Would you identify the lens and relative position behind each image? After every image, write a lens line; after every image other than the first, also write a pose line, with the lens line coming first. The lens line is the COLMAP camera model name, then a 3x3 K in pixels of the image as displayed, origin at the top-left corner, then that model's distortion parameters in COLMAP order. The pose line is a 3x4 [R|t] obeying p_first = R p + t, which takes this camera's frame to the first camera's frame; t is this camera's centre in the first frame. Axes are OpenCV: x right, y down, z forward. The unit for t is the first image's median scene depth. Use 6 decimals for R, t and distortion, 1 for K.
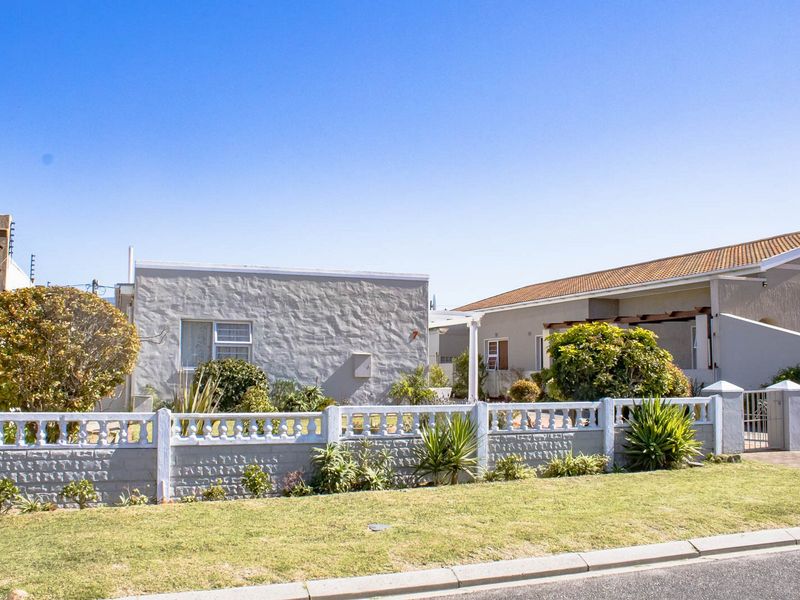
lens RADIAL K [[772.2, 0, 395.5], [0, 772.2, 297.0], [0, 0, 1]] dist [-0.089399, 0.000000]
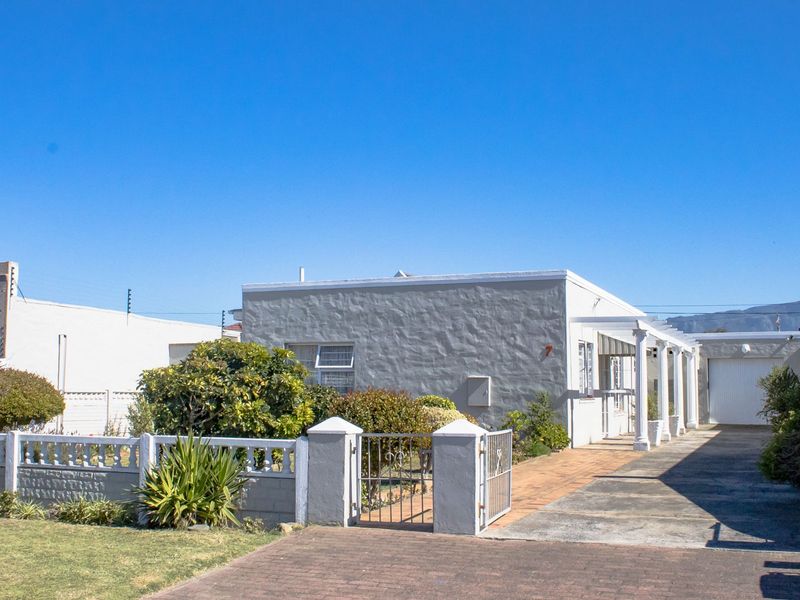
lens RADIAL K [[938.5, 0, 403.9], [0, 938.5, 302.0], [0, 0, 1]] dist [-0.085526, 0.000000]
pose [[0.747280, -0.065899, -0.661234, 0.571333], [0.061982, 0.997645, -0.029378, 0.020484], [0.661612, -0.019032, 0.749605, 0.228483]]
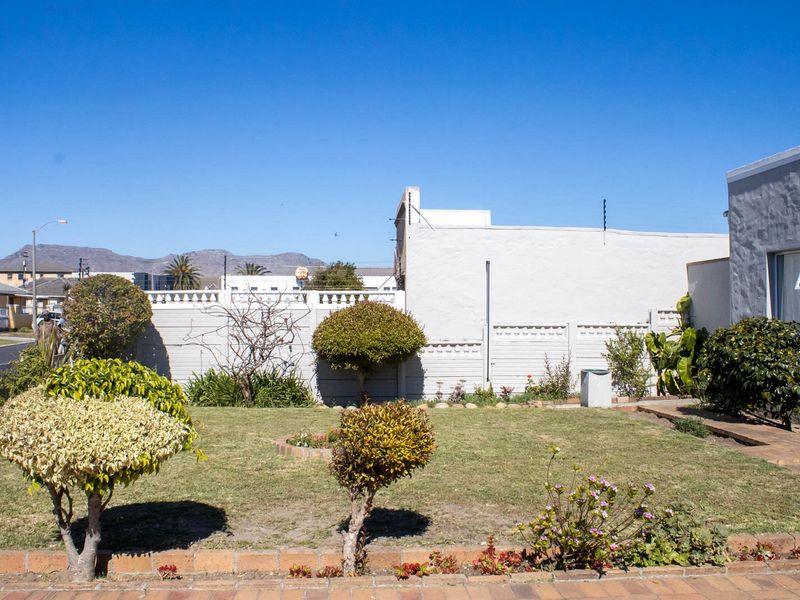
lens RADIAL K [[772.2, 0, 403.0], [0, 772.2, 299.5], [0, 0, 1]] dist [-0.089399, 0.000000]
pose [[-0.279140, -0.021809, -0.960003, 0.359871], [0.081855, 0.995563, -0.046418, 0.067186], [0.956755, -0.091538, -0.276117, 0.854665]]
